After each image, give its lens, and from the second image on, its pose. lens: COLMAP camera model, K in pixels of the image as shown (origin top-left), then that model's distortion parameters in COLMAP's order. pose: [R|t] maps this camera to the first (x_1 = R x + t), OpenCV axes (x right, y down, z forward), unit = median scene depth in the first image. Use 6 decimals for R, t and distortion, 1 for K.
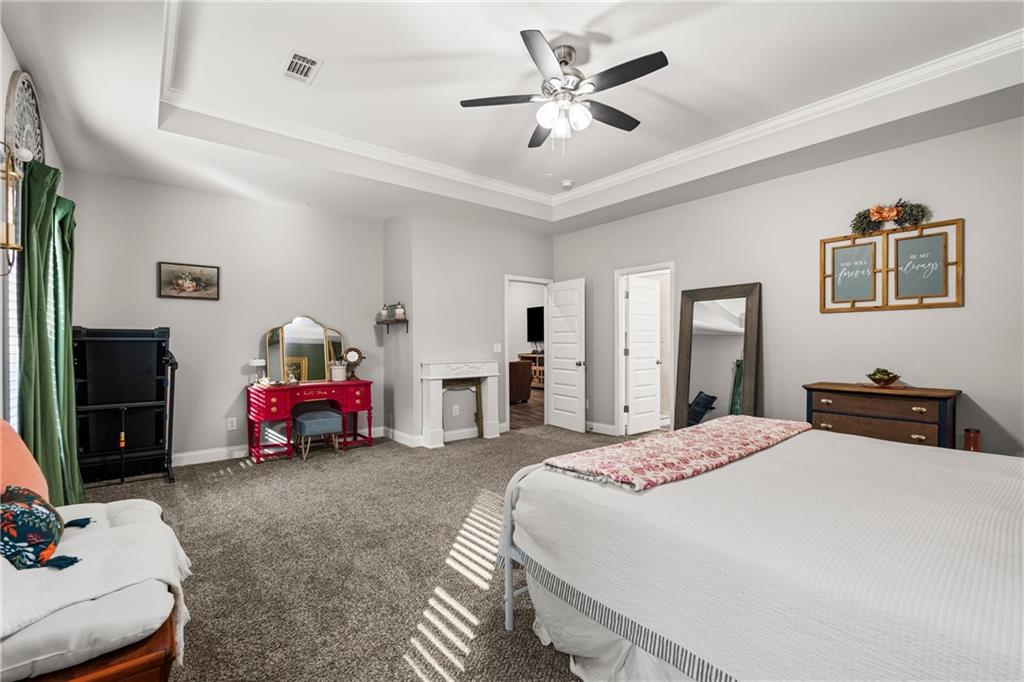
lens RADIAL K [[458.0, 0, 511.5], [0, 458.0, 343.1], [0, 0, 1]] dist [0.000082, 0.000005]
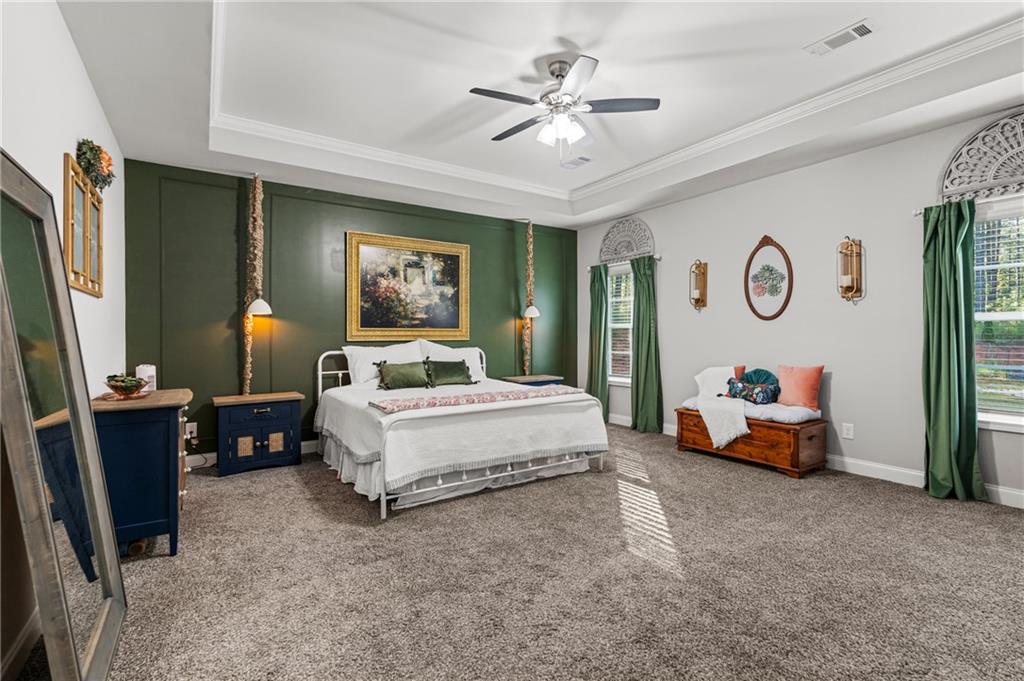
lens RADIAL K [[458.0, 0, 512.1], [0, 458.0, 338.5], [0, 0, 1]] dist [0.000082, 0.000005]
pose [[-0.995207, 0.004971, 0.097661, 0.142243], [0.005243, 0.999983, 0.002532, -0.002465], [-0.097647, 0.003032, -0.995217, 2.236483]]
